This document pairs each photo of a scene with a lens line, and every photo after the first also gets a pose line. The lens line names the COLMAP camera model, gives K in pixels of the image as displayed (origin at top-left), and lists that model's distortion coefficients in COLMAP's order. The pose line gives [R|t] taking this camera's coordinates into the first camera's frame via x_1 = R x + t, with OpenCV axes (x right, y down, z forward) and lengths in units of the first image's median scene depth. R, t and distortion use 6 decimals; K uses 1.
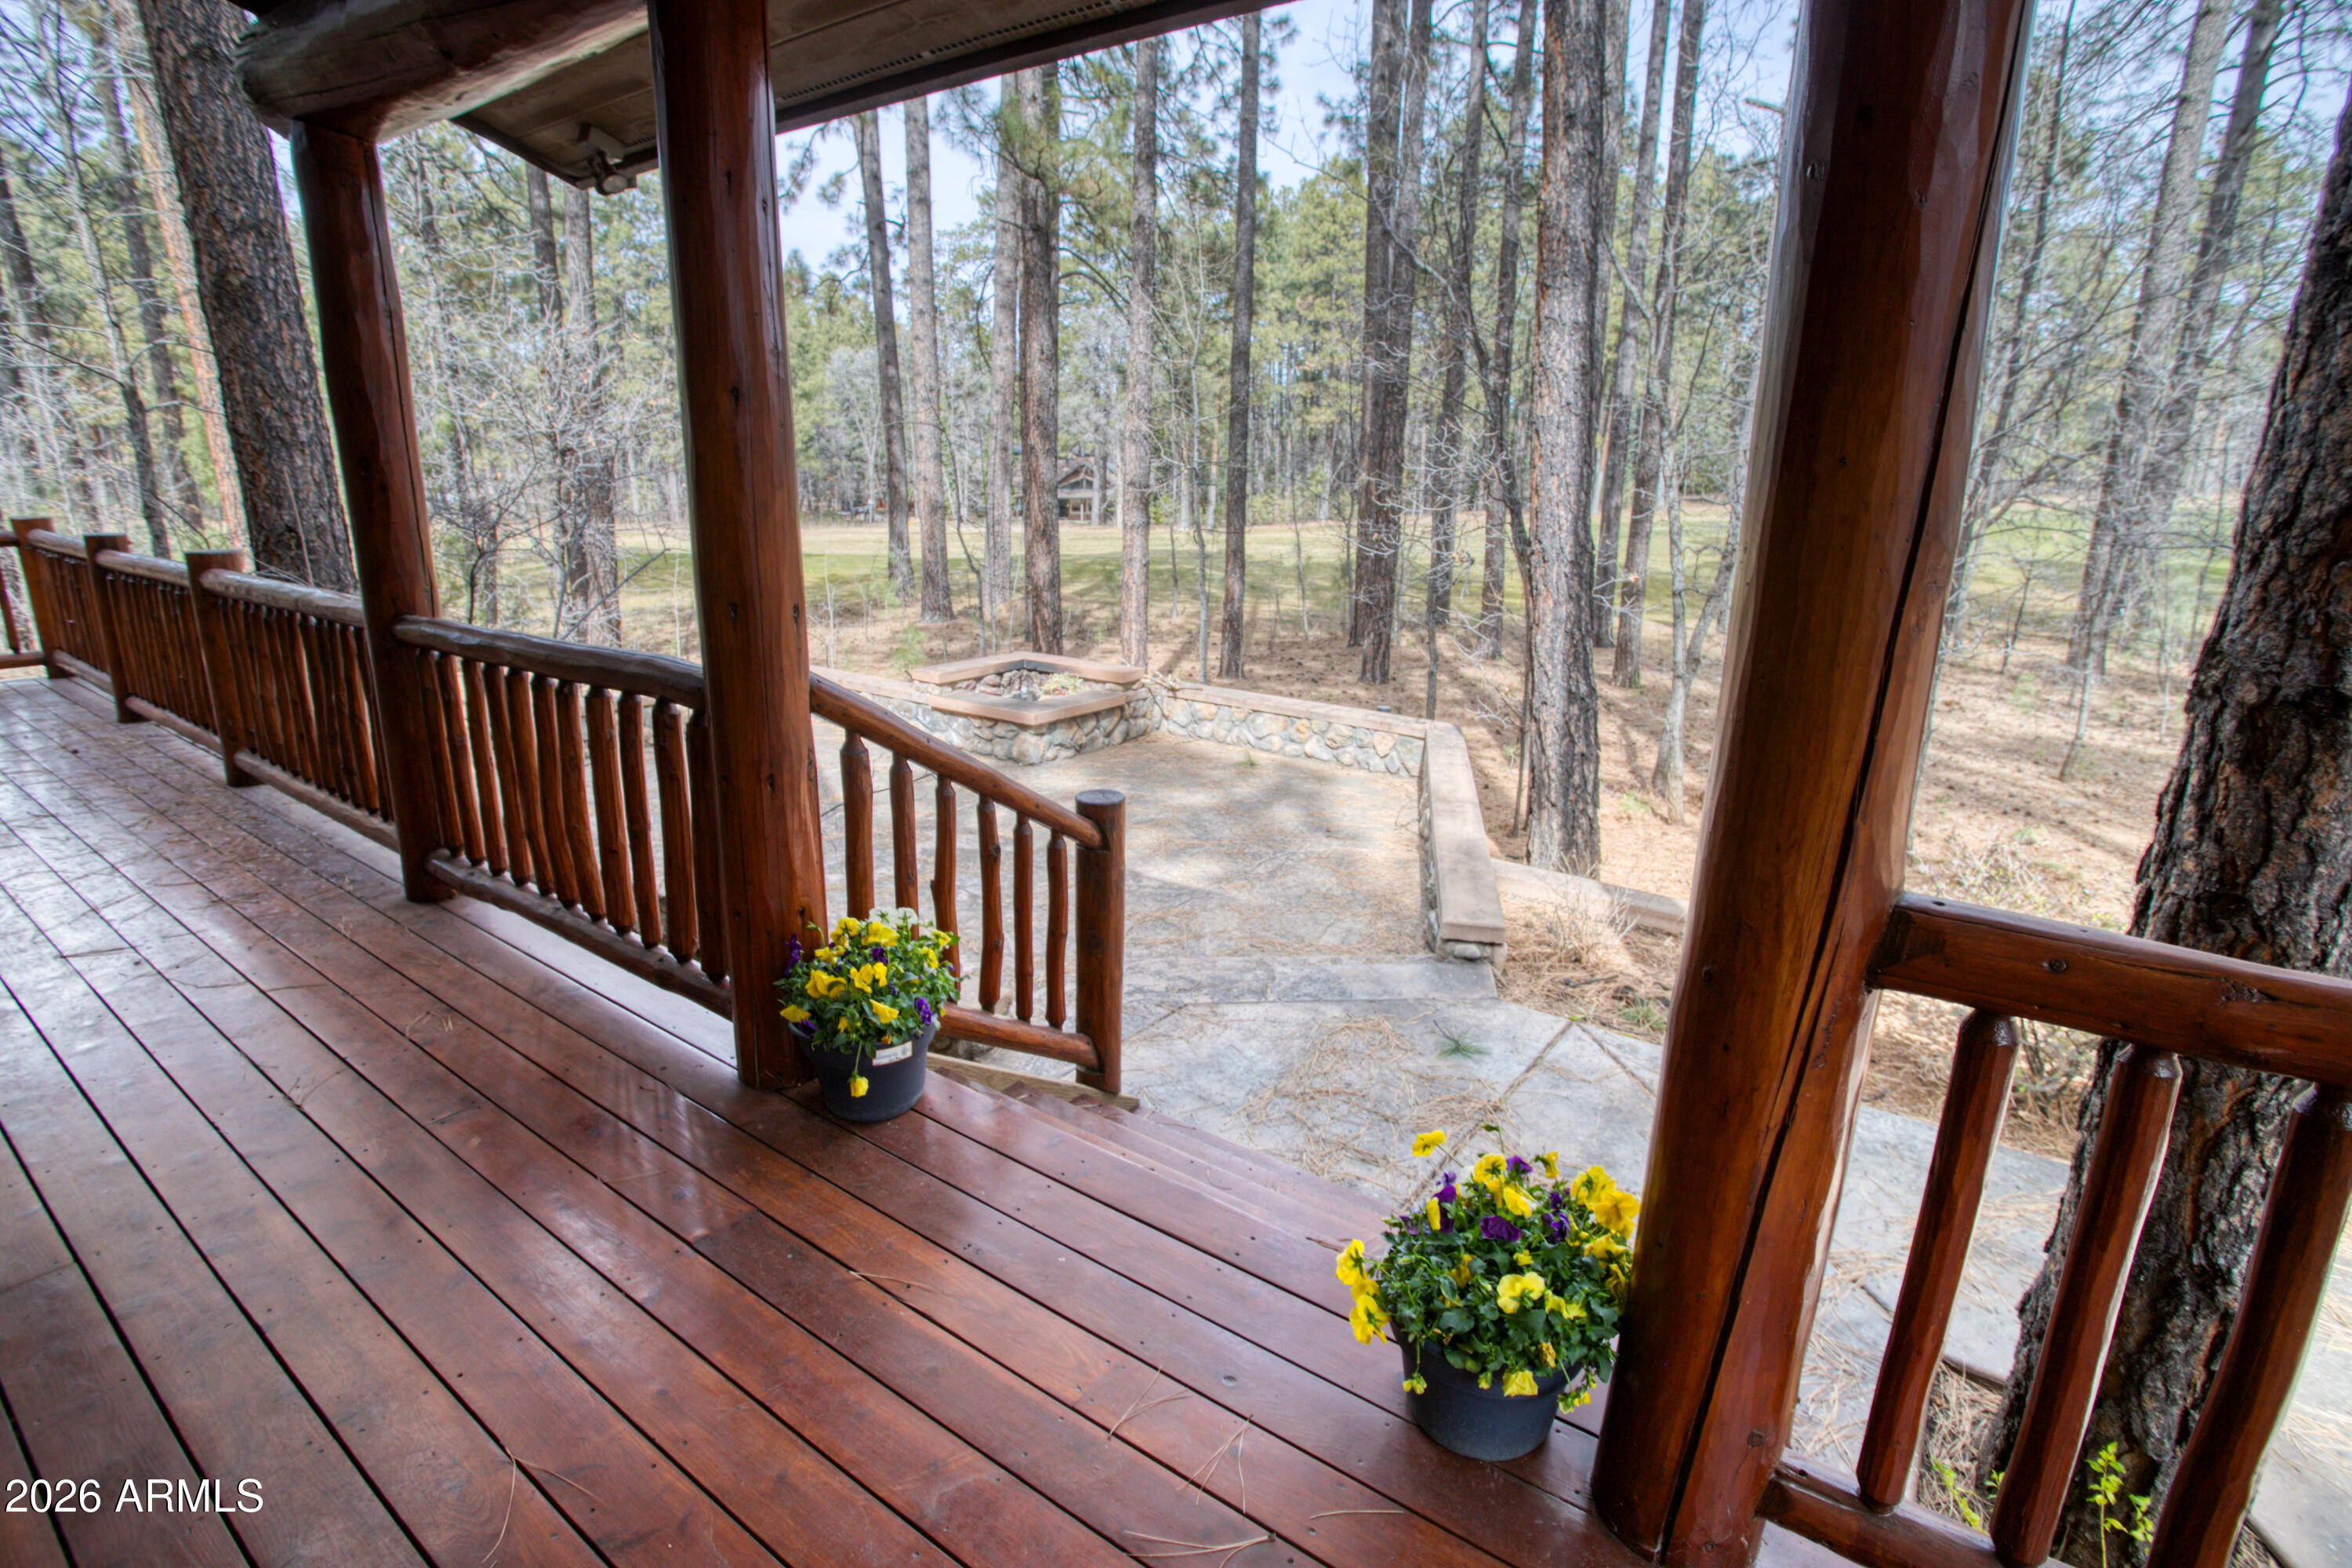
lens RADIAL K [[1140.6, 0, 1183.7], [0, 1140.6, 771.5], [0, 0, 1]] dist [-0.067902, 0.022928]
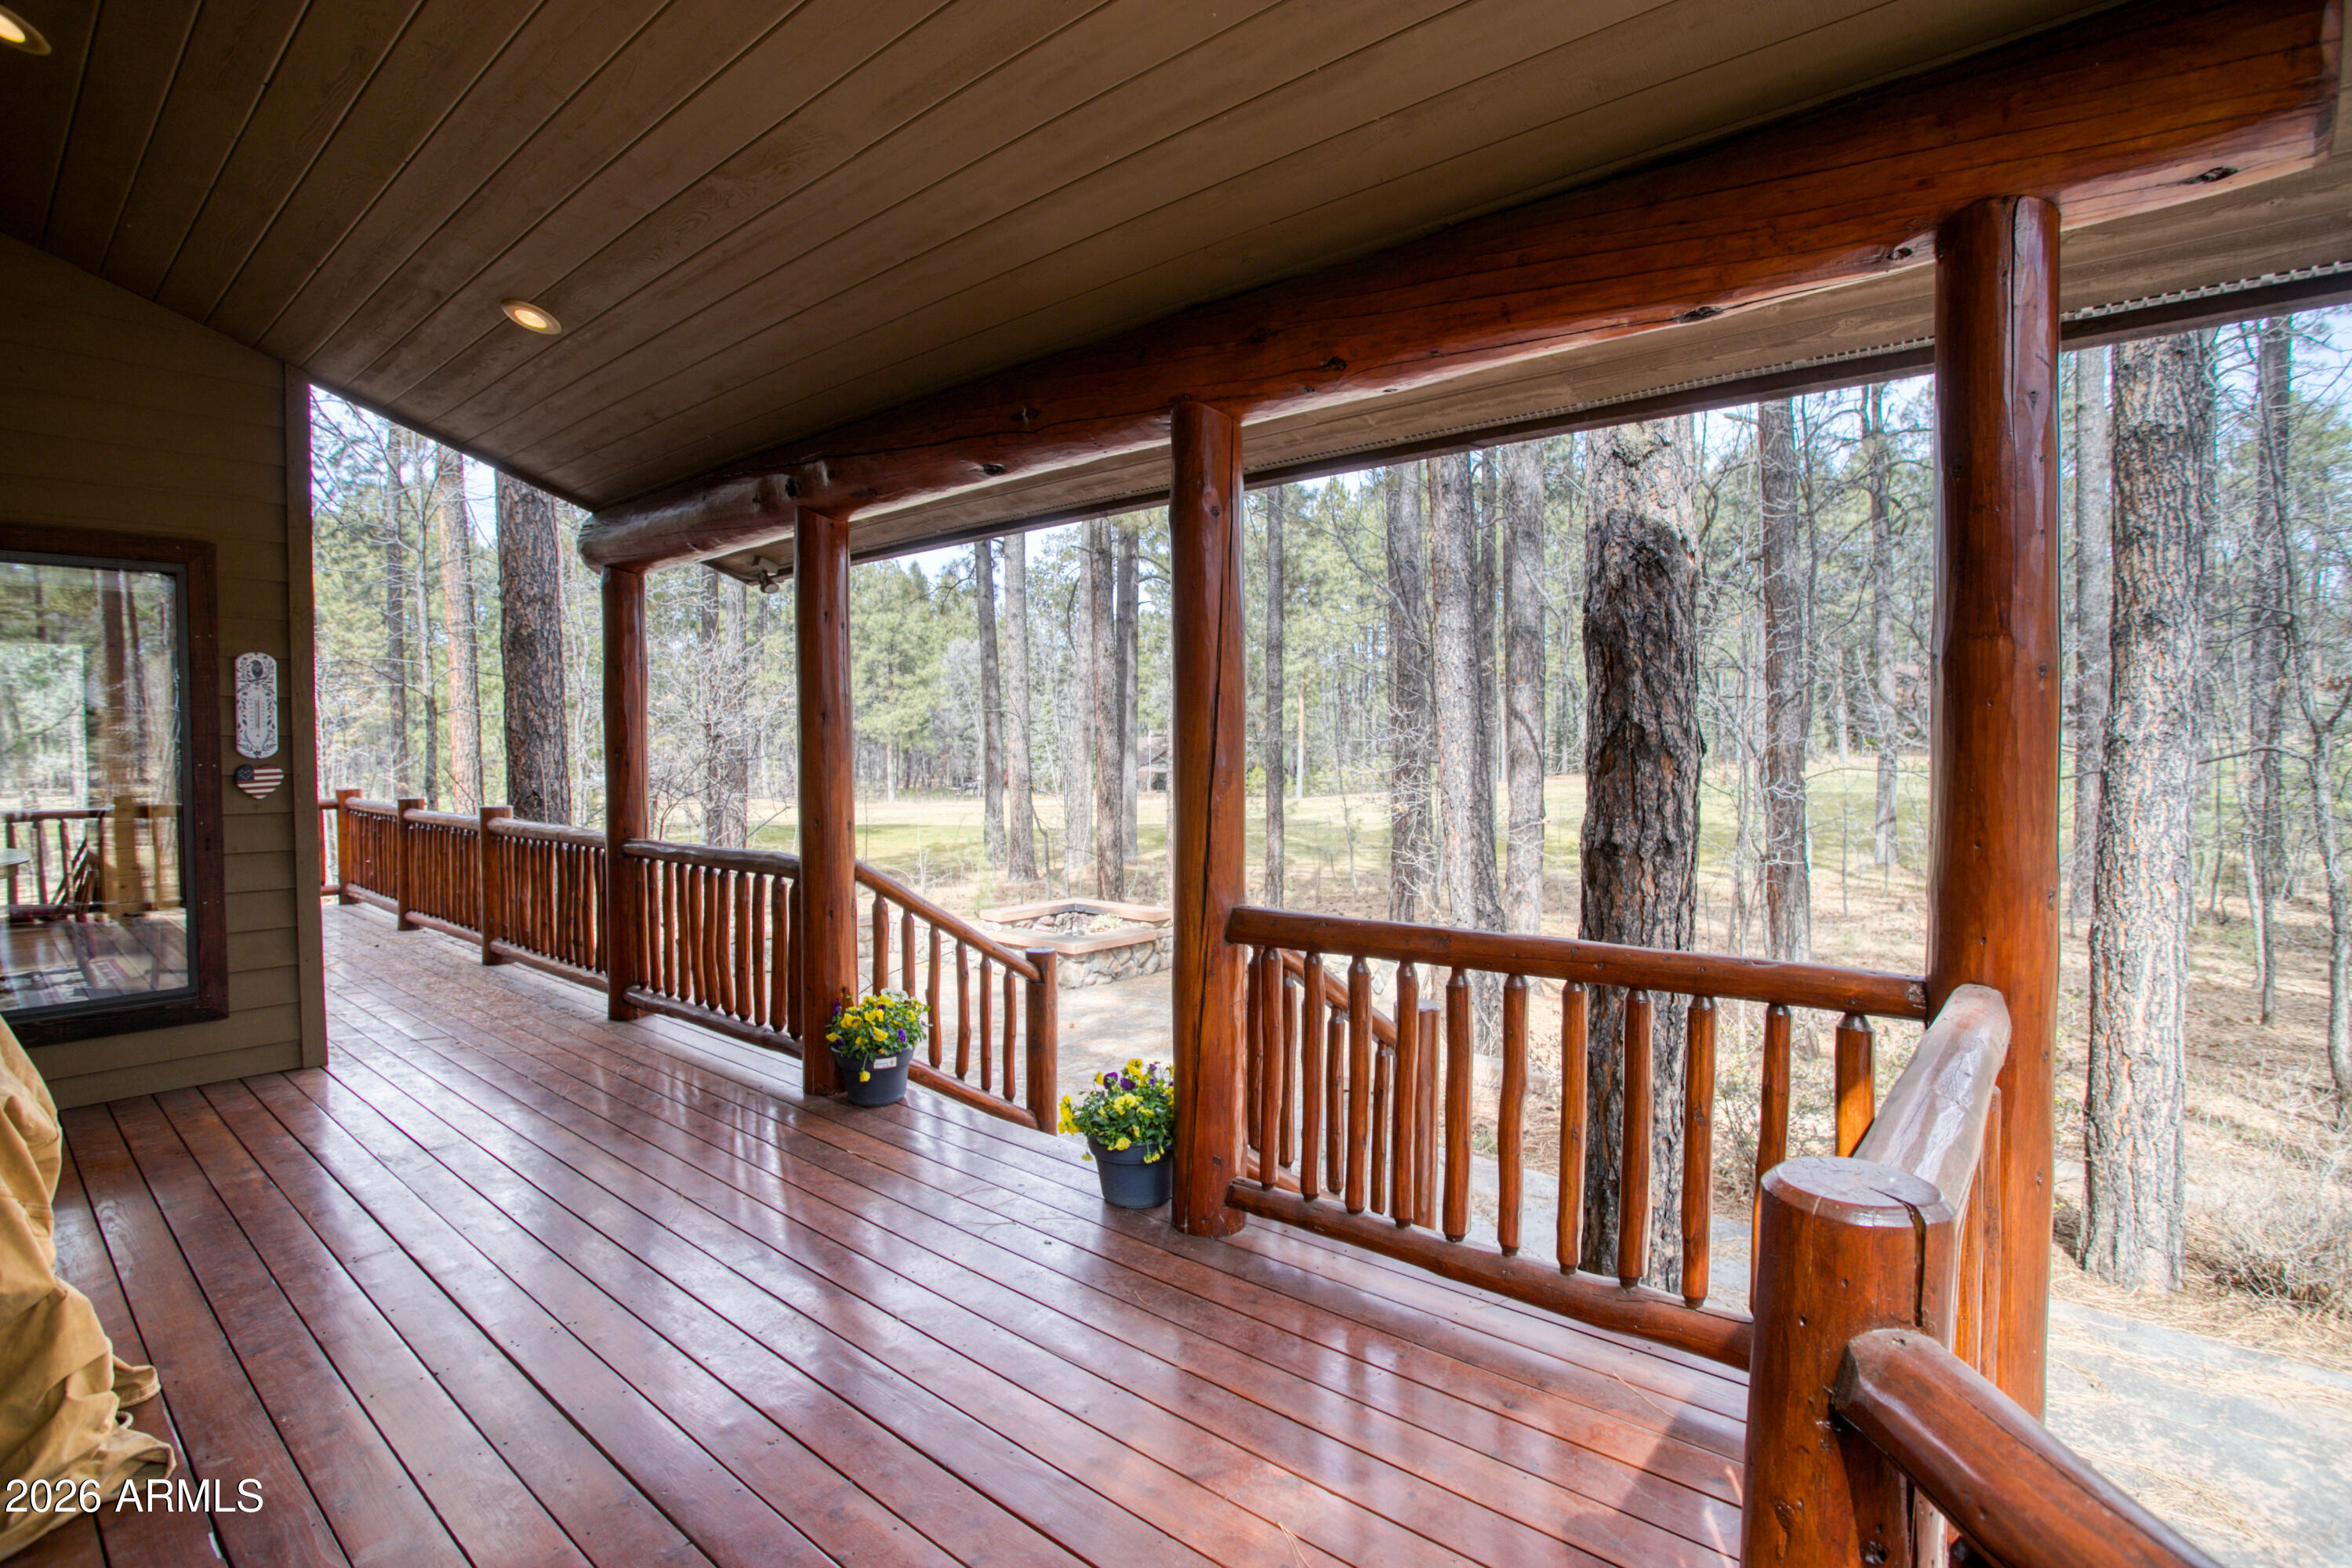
lens RADIAL K [[1140.6, 0, 1172.9], [0, 1140.6, 788.1], [0, 0, 1]] dist [-0.067902, 0.022928]
pose [[0.995056, -0.018018, -0.097672, 0.211569], [-0.003878, 0.975608, -0.219488, 0.118244], [0.099244, 0.218782, 0.970714, -0.443880]]
